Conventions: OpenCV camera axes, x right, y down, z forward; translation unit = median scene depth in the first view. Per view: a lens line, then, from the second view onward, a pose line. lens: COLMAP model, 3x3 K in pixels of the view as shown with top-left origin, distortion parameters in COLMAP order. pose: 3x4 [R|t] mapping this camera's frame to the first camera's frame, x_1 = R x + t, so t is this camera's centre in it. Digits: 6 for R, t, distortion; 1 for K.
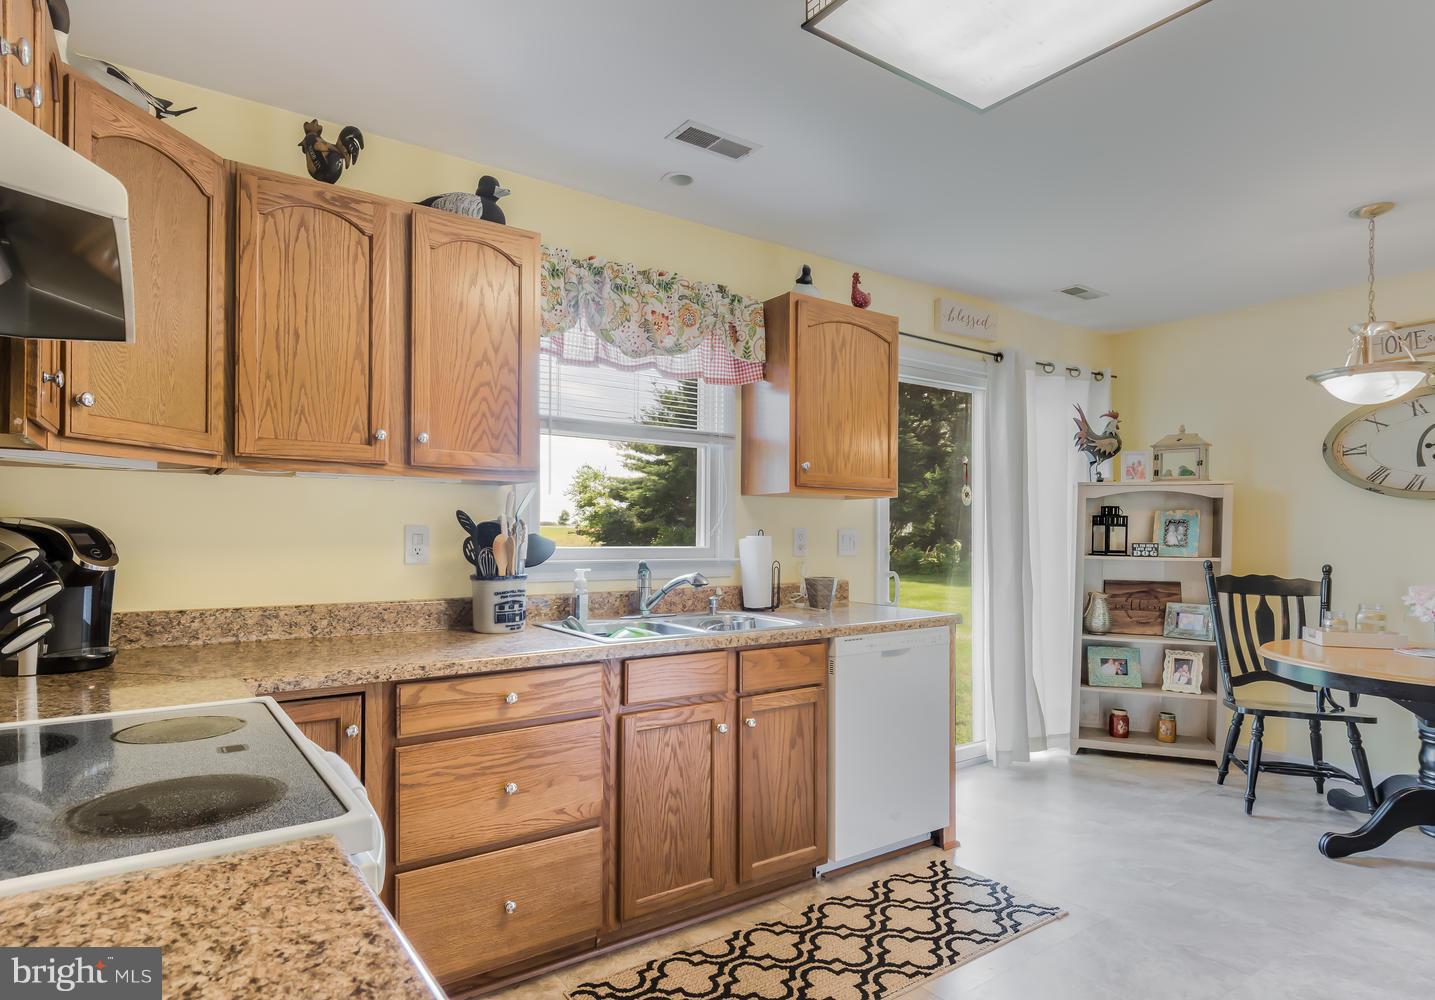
lens RADIAL K [[797.7, 0, 715.4], [0, 797.7, 528.2], [0, 0, 1]] dist [0.000253, -0.000969]
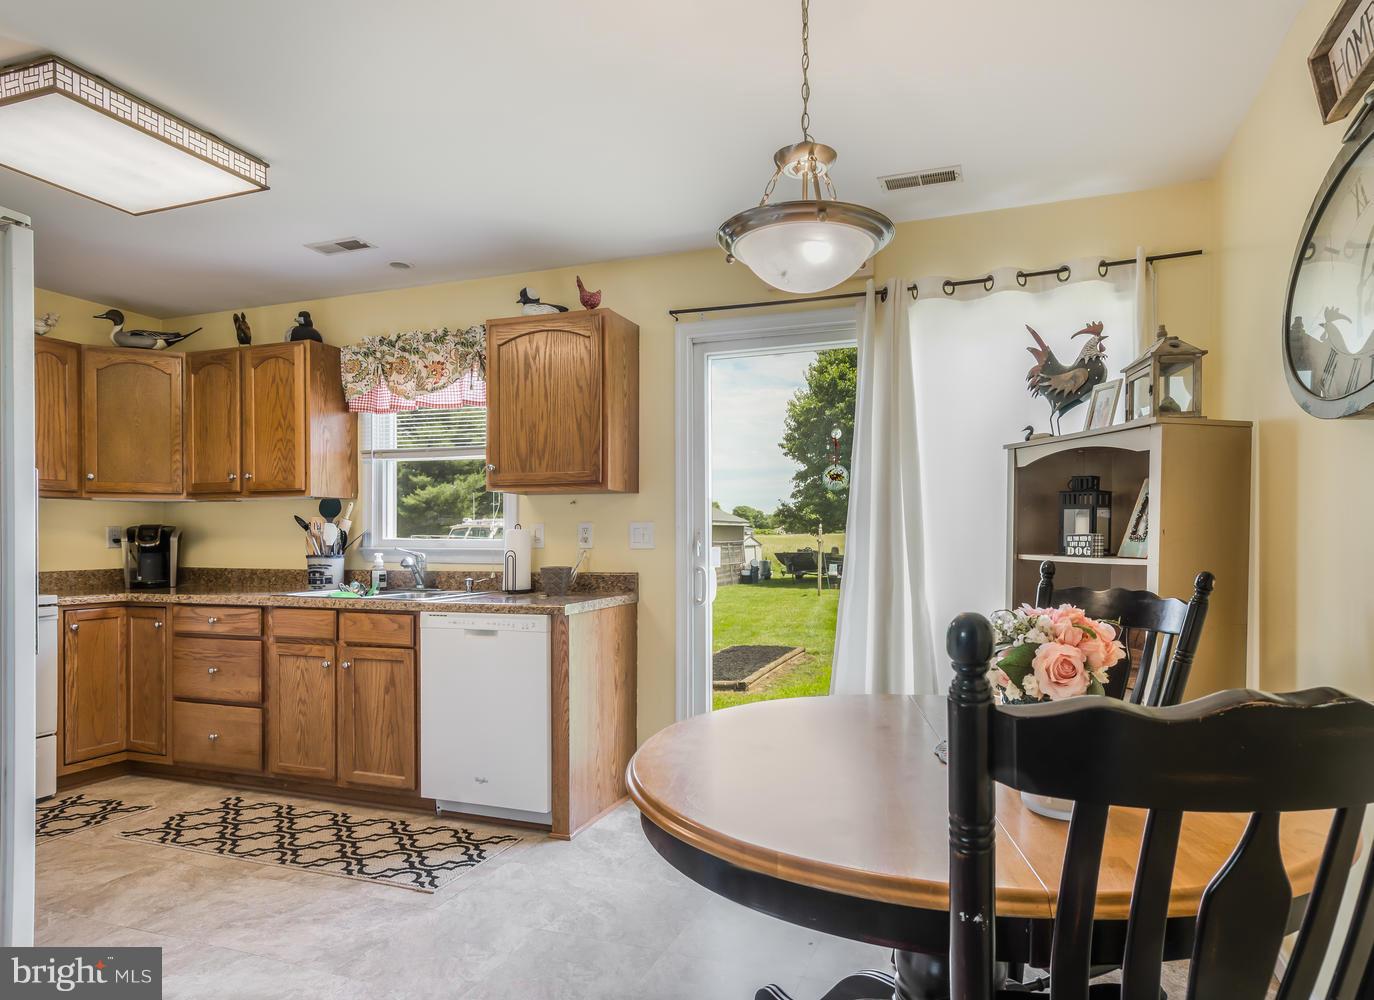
lens RADIAL K [[819.6, 0, 737.6], [0, 819.6, 542.9], [0, 0, 1]] dist [0.032486, -0.034546]
pose [[0.572261, -0.003549, -0.820064, 1.503232], [0.007544, 0.999971, 0.000937, 0.037180], [0.820037, -0.006723, 0.572271, 0.707360]]
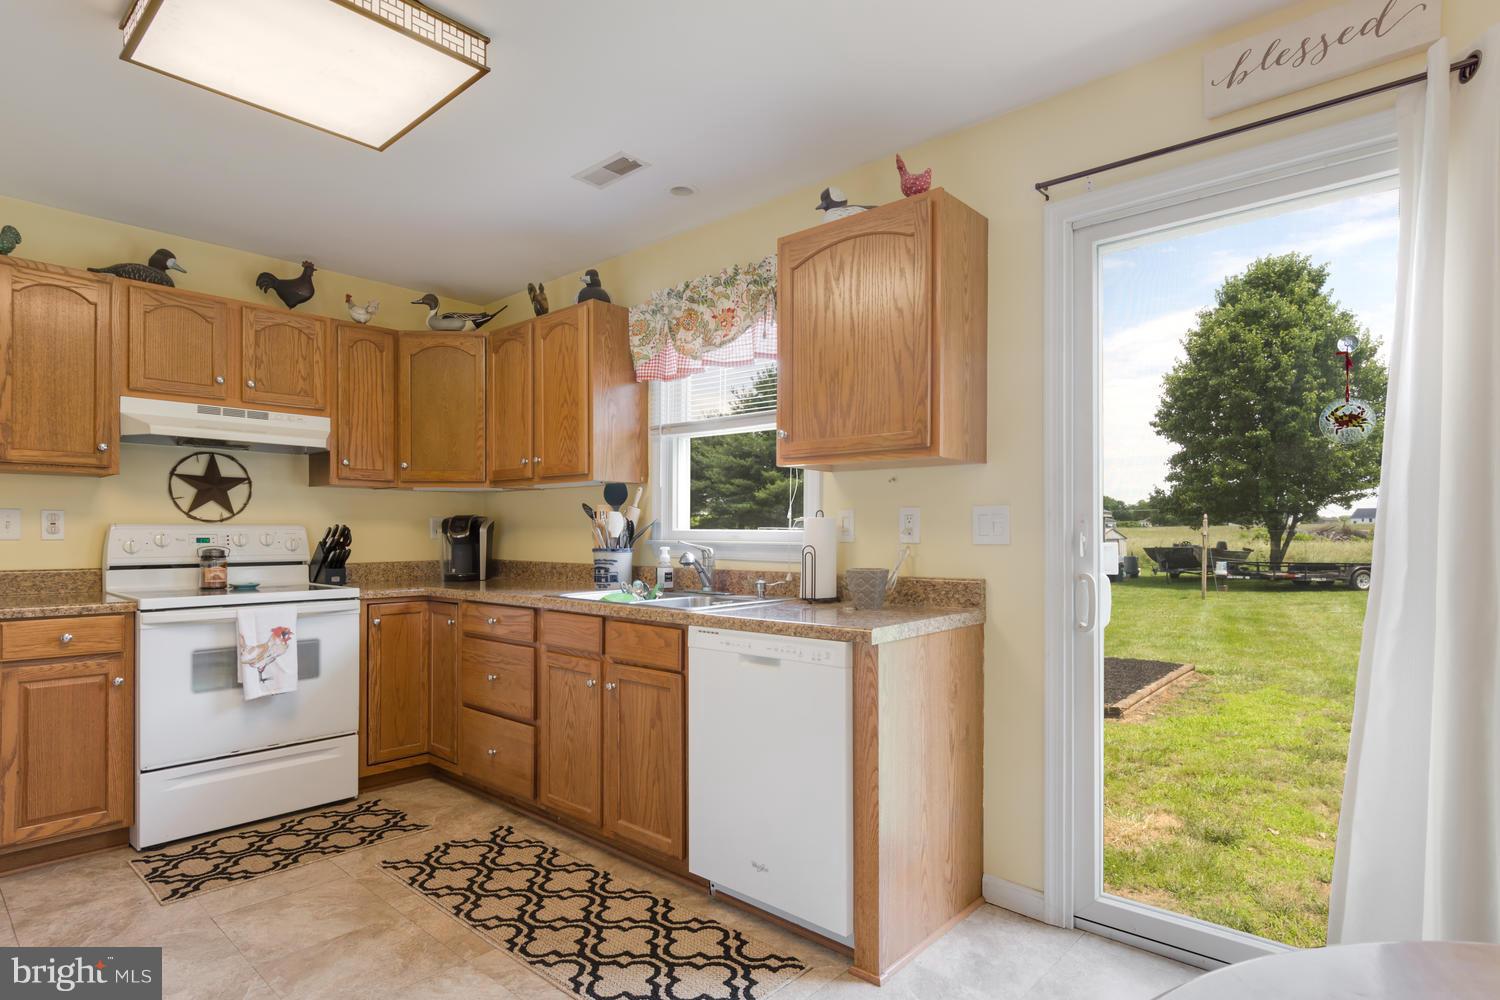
lens RADIAL K [[810.0, 0, 753.6], [0, 810.0, 530.1], [0, 0, 1]] dist [0.004617, 0.000946]
pose [[0.211644, -0.008499, -0.977310, 1.115342], [0.004049, 0.999961, -0.007819, 0.036888], [0.977338, -0.002303, 0.211670, 0.909949]]
